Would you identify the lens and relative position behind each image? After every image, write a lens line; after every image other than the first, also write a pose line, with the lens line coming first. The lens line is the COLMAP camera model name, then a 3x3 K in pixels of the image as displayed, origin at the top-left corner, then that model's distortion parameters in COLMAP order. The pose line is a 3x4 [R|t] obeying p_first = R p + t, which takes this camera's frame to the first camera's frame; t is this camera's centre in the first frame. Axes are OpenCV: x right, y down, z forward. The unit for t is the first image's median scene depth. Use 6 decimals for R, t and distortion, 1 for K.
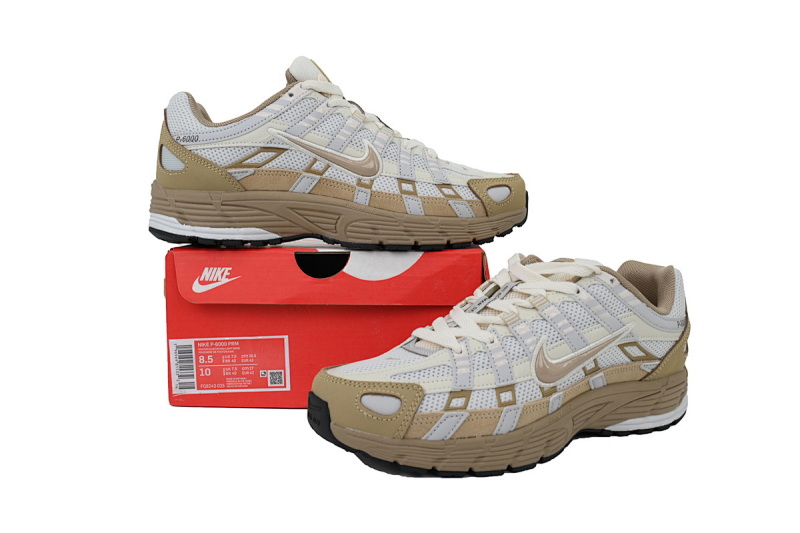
lens RADIAL K [[740.4, 0, 402.0], [0, 740.4, 264.2], [0, 0, 1]] dist [-0.011949, 0.000000]
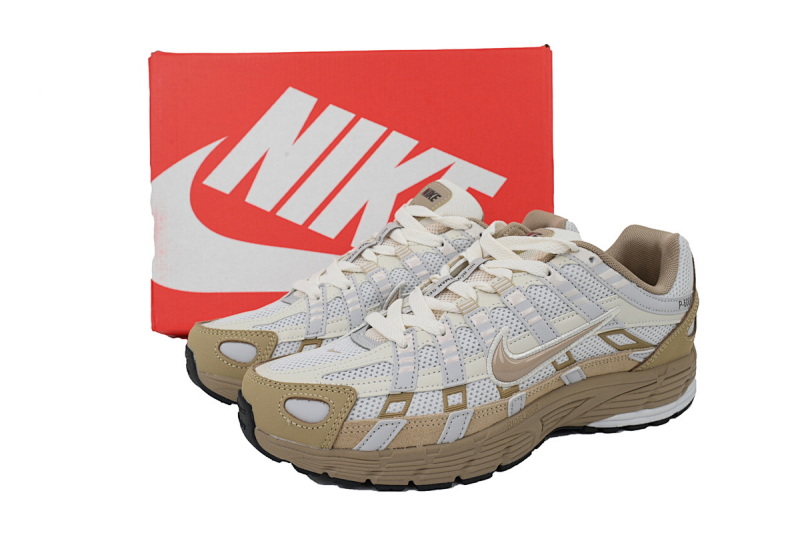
lens RADIAL K [[740.4, 0, 396.9], [0, 740.4, 269.5], [0, 0, 1]] dist [-0.011949, 0.000000]
pose [[0.993919, -0.010257, -0.109638, 0.159128], [0.021552, 0.994517, 0.102333, -0.058851], [0.107987, -0.104074, 0.988690, 0.140336]]
